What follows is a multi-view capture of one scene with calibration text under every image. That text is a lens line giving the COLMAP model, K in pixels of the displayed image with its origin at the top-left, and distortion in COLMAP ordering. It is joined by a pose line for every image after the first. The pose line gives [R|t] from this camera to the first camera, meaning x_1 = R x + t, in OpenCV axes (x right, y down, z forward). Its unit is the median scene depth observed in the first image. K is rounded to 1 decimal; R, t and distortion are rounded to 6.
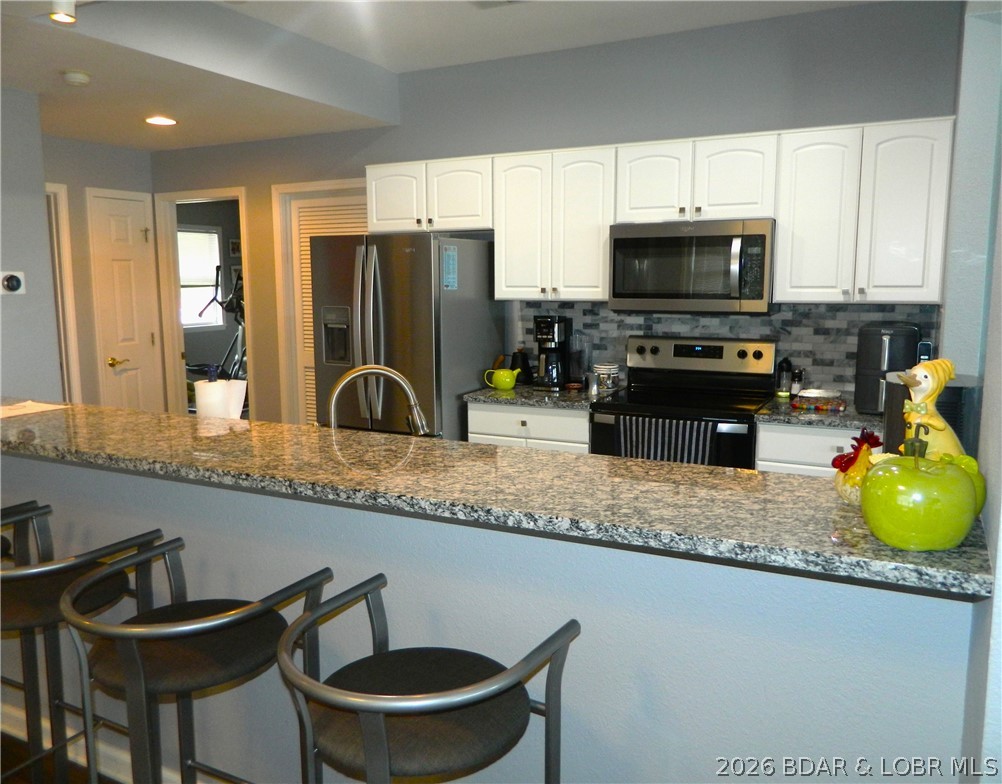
lens RADIAL K [[780.0, 0, 501.0], [0, 780.0, 392.0], [0, 0, 1]] dist [-0.003085, 0.000574]
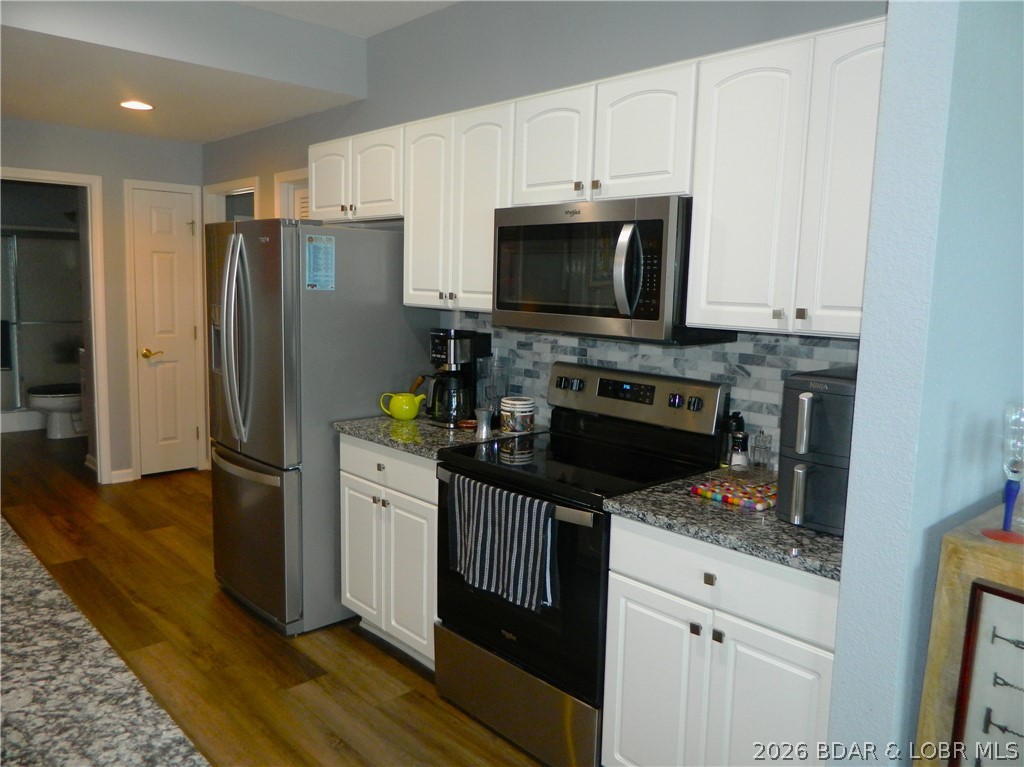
lens RADIAL K [[764.8, 0, 508.8], [0, 764.8, 377.3], [0, 0, 1]] dist [0.009692, -0.008351]
pose [[0.938943, 0.073620, -0.336103, 0.378485], [-0.082629, 0.996501, -0.012560, -0.046618], [0.334003, 0.039565, 0.941741, 0.318508]]
